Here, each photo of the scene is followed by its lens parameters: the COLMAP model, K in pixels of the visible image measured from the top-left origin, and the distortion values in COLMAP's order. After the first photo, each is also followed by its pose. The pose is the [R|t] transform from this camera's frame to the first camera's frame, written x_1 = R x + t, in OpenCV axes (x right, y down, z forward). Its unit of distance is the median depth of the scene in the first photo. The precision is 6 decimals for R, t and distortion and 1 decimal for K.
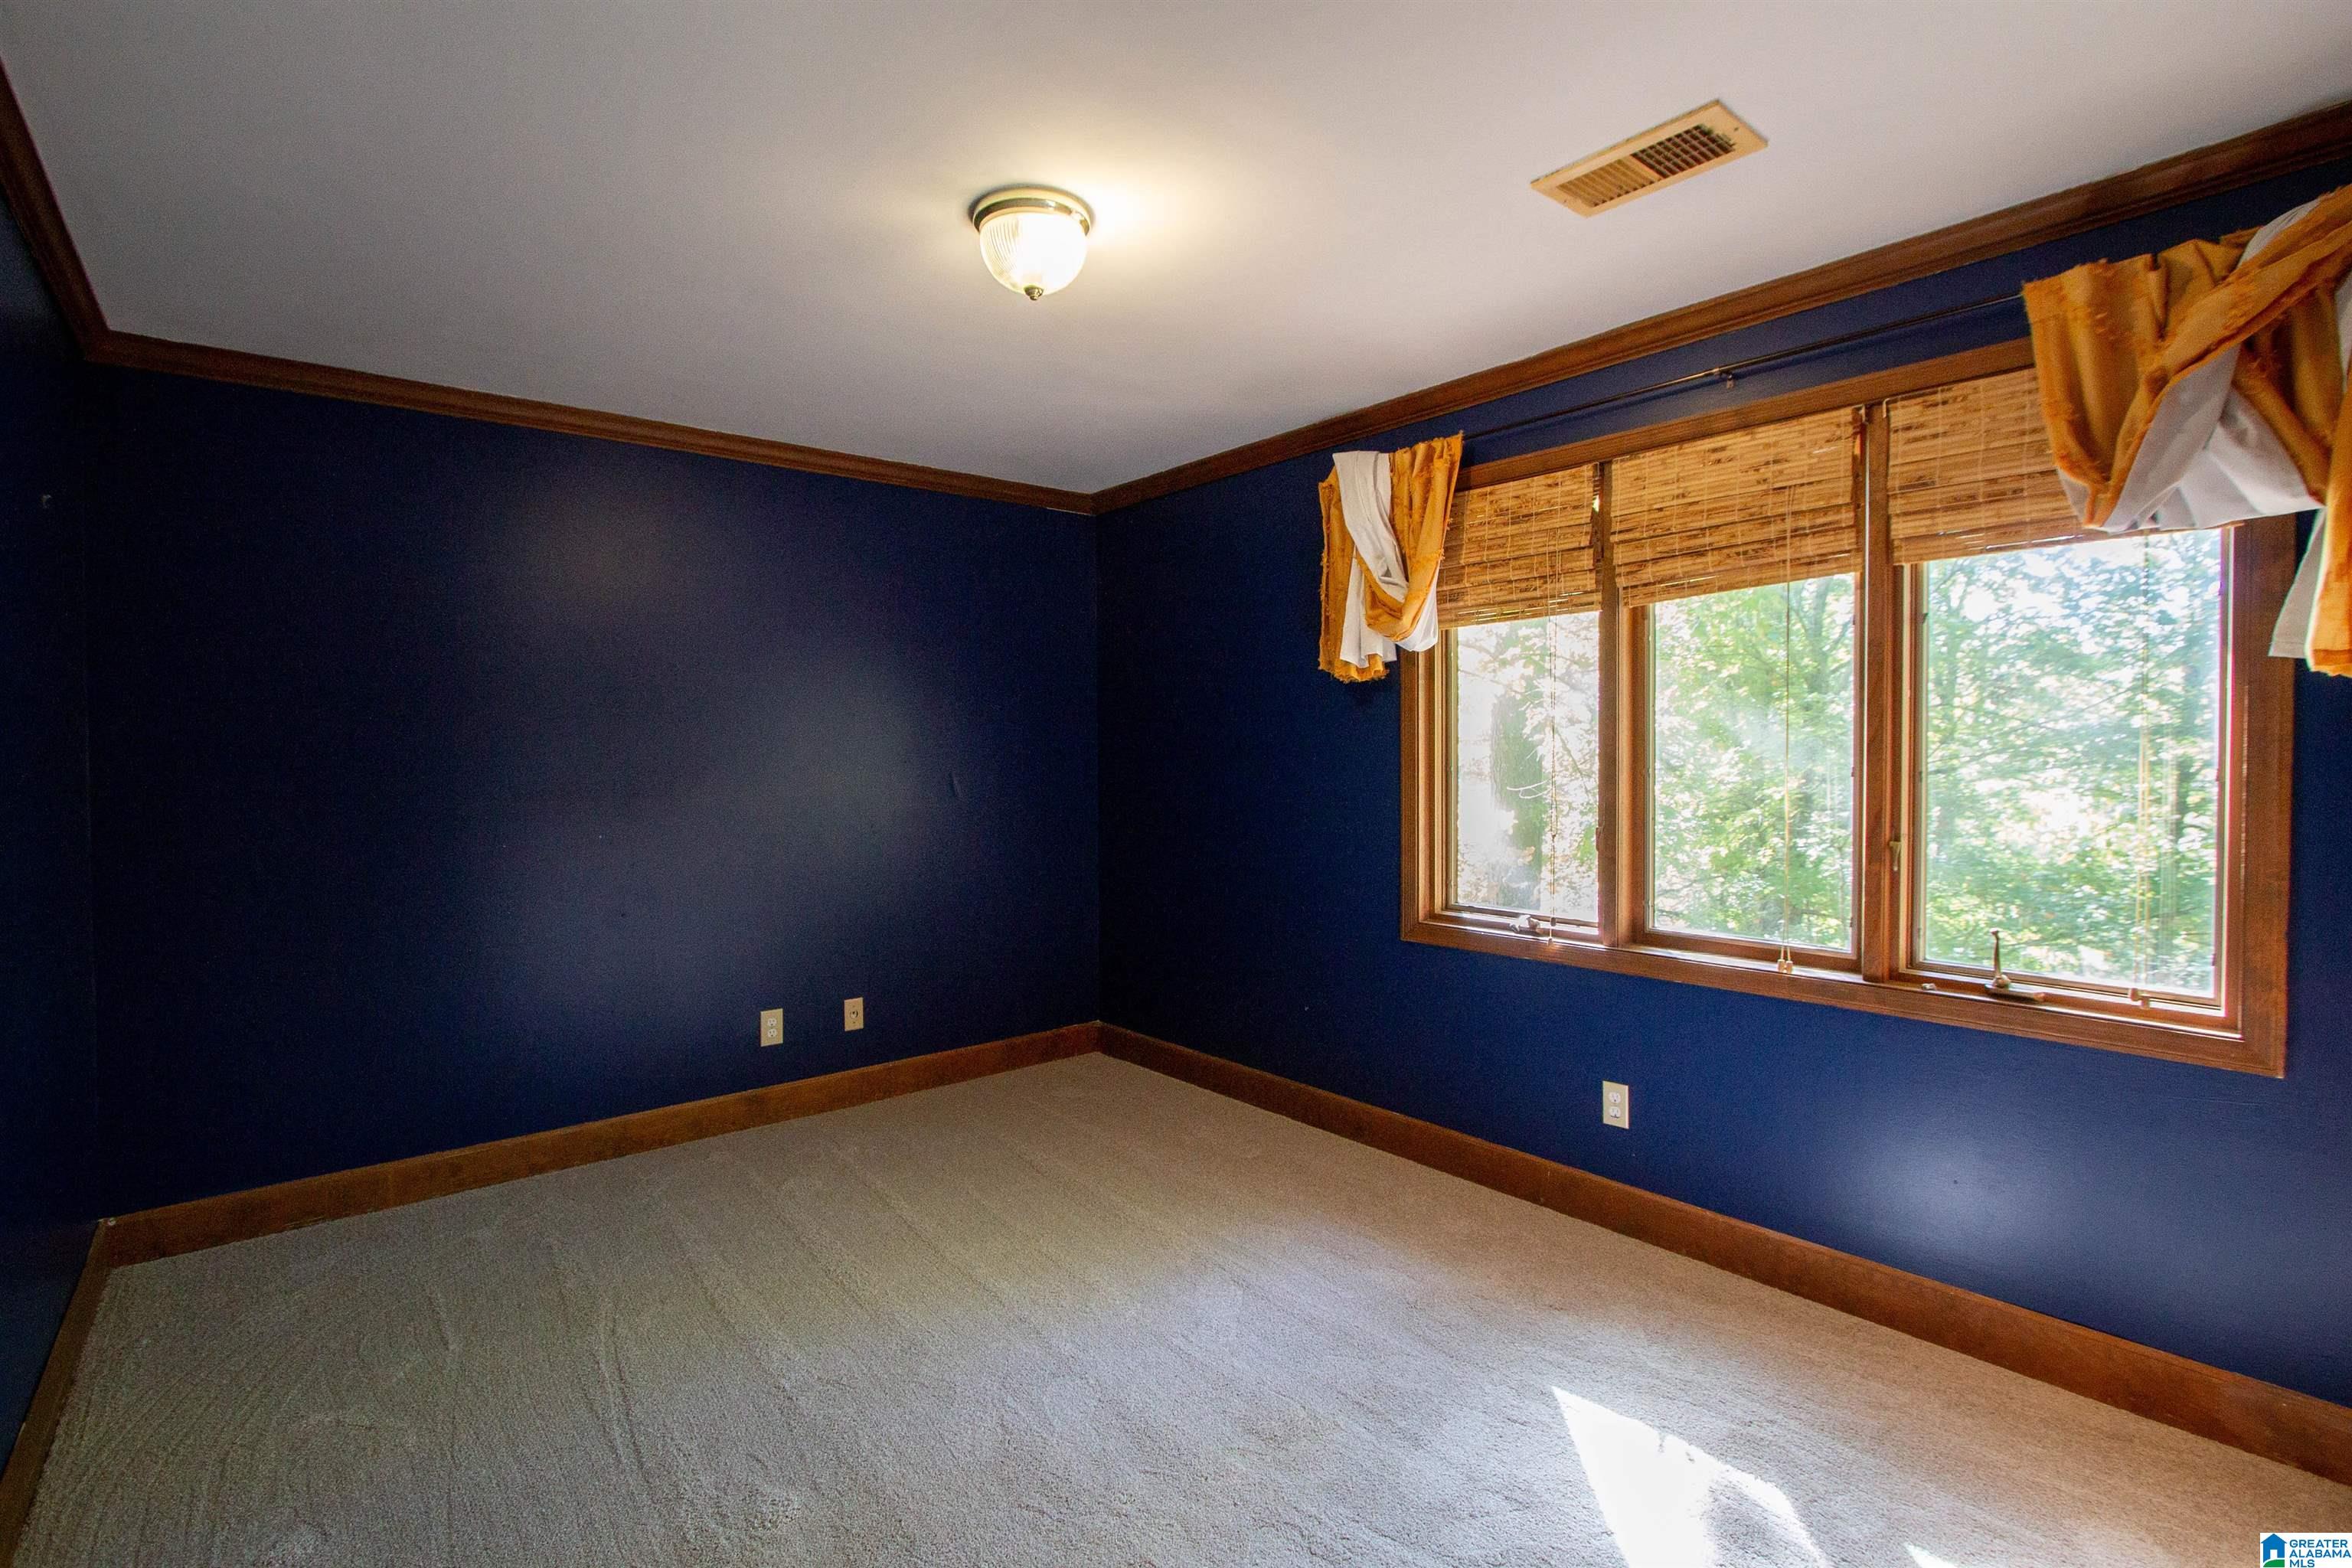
lens RADIAL K [[1100.1, 0, 1166.9], [0, 1100.1, 774.9], [0, 0, 1]] dist [-0.023338, 0.006663]
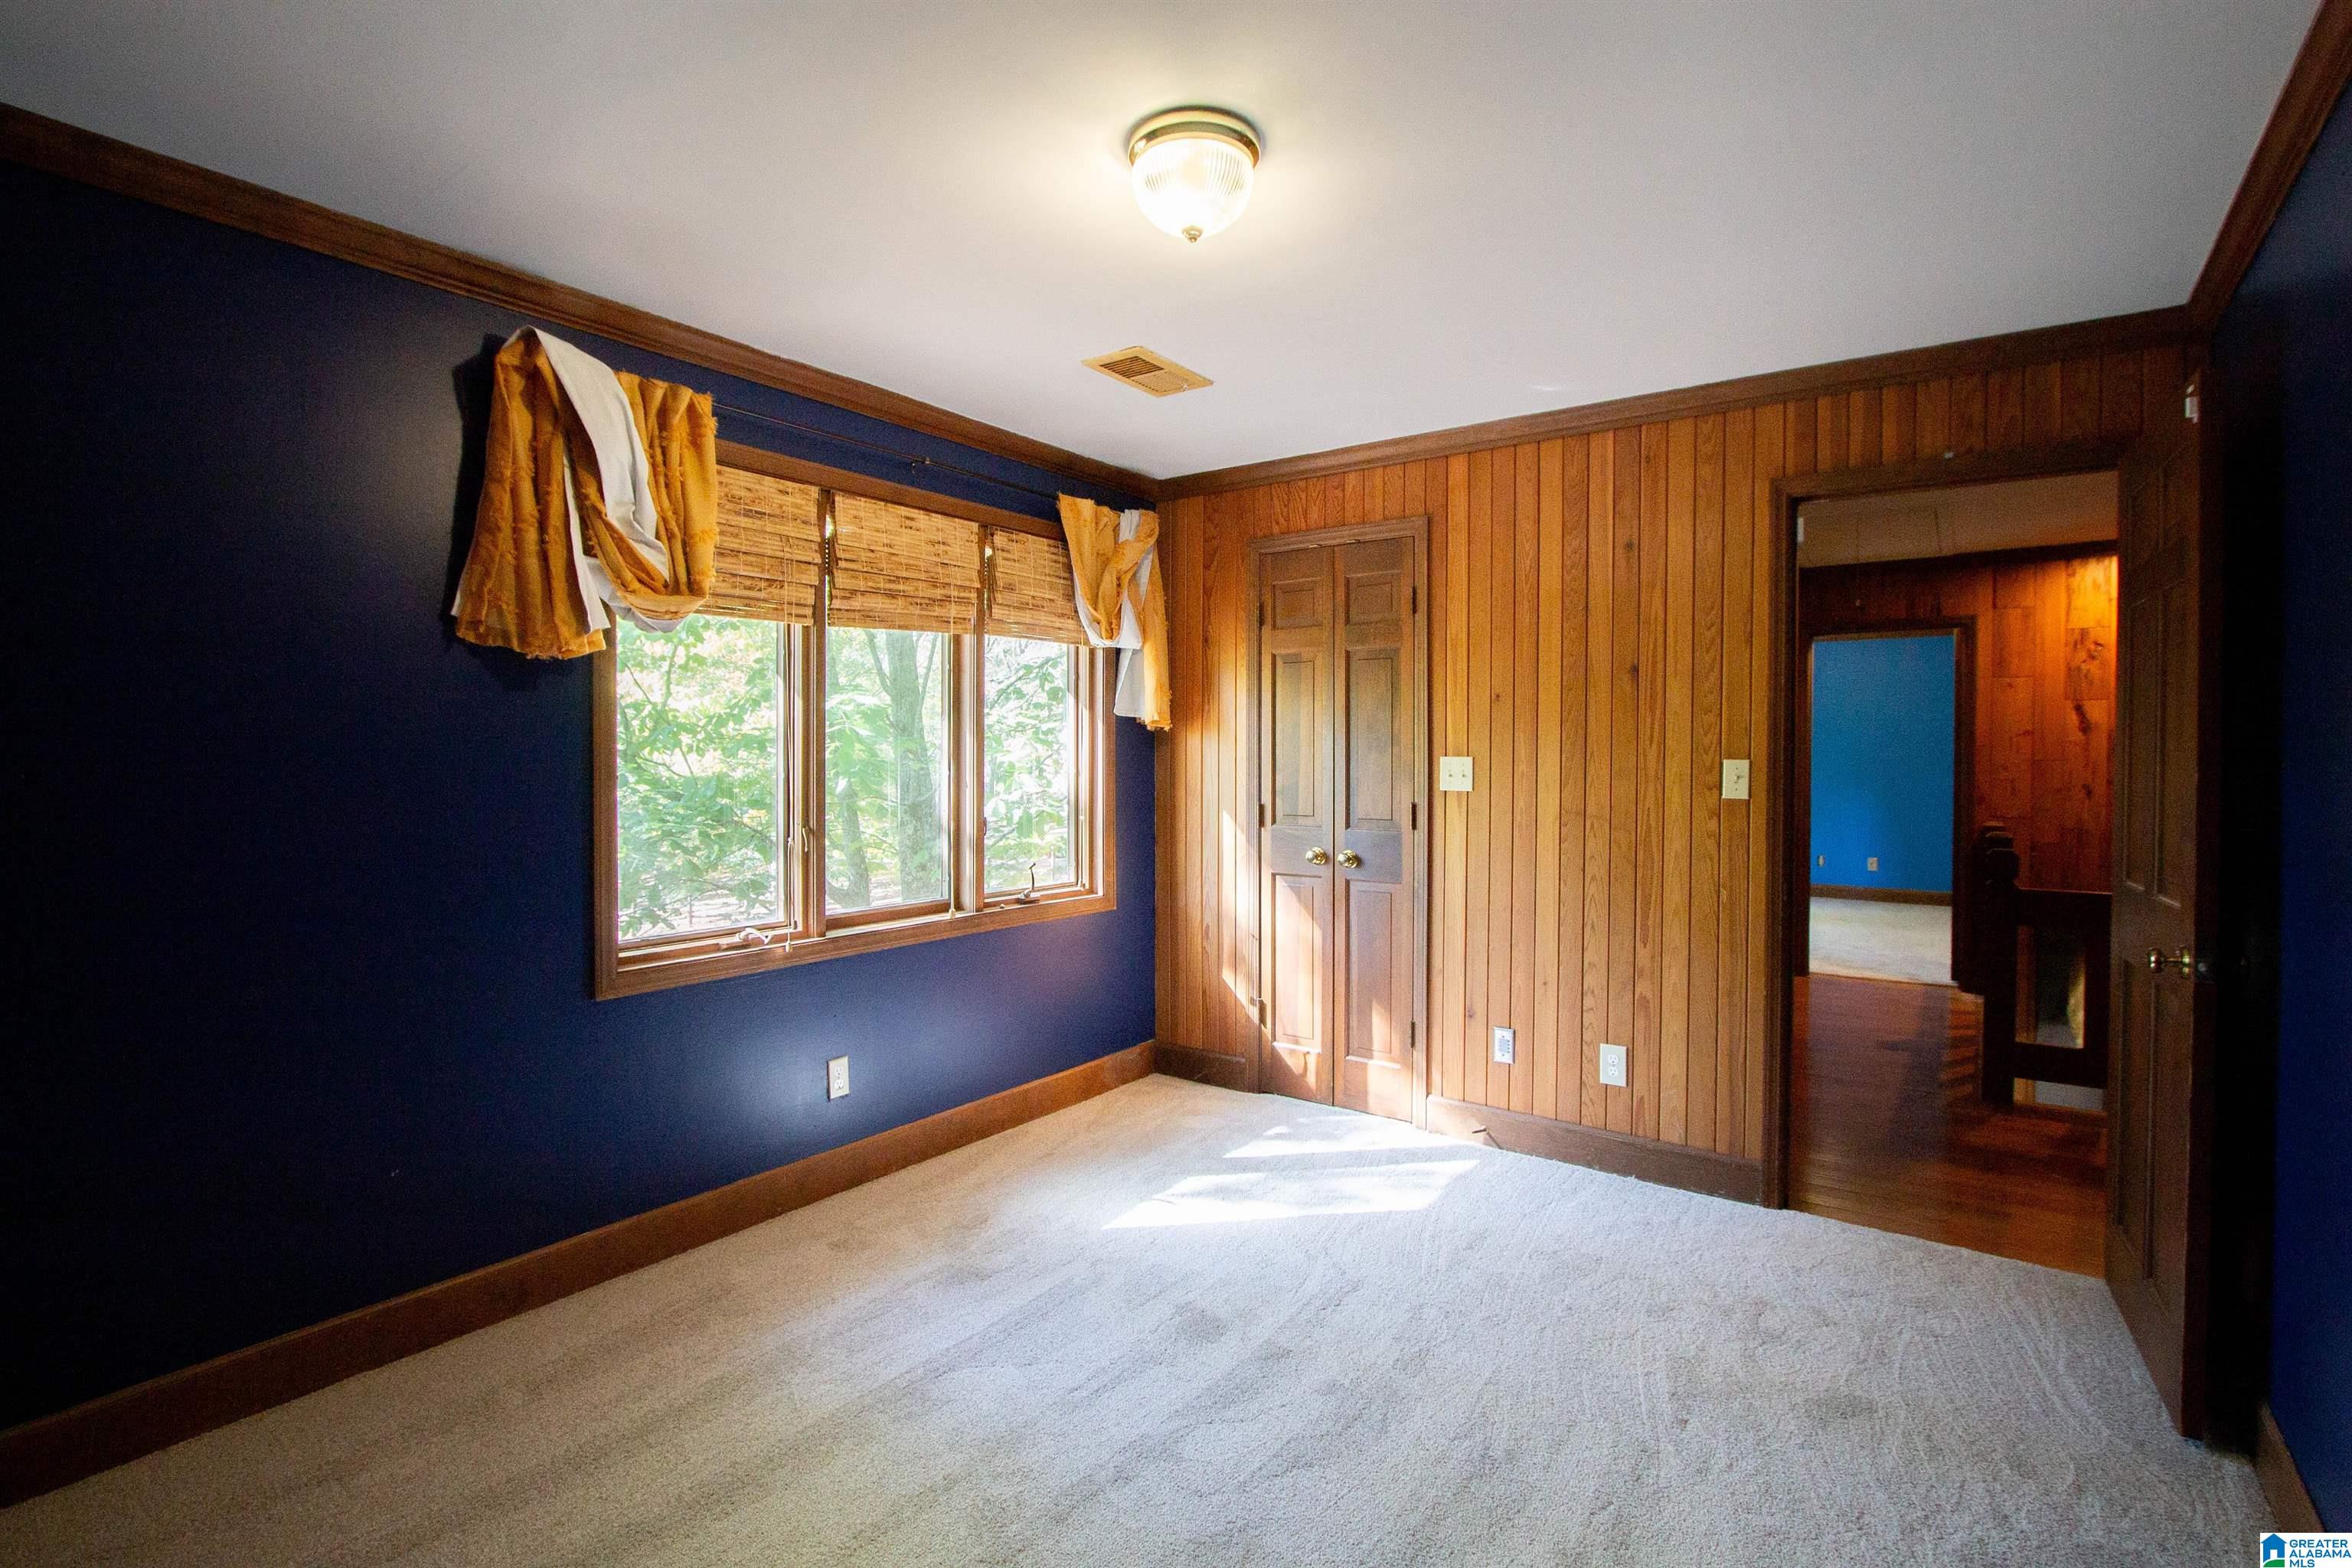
lens RADIAL K [[1100.1, 0, 1166.9], [0, 1100.1, 774.9], [0, 0, 1]] dist [-0.023338, 0.006663]
pose [[-0.239538, -0.009390, 0.970842, -0.730912], [0.025389, 0.999551, 0.015932, -0.011964], [-0.970555, 0.028465, -0.239192, 0.928698]]
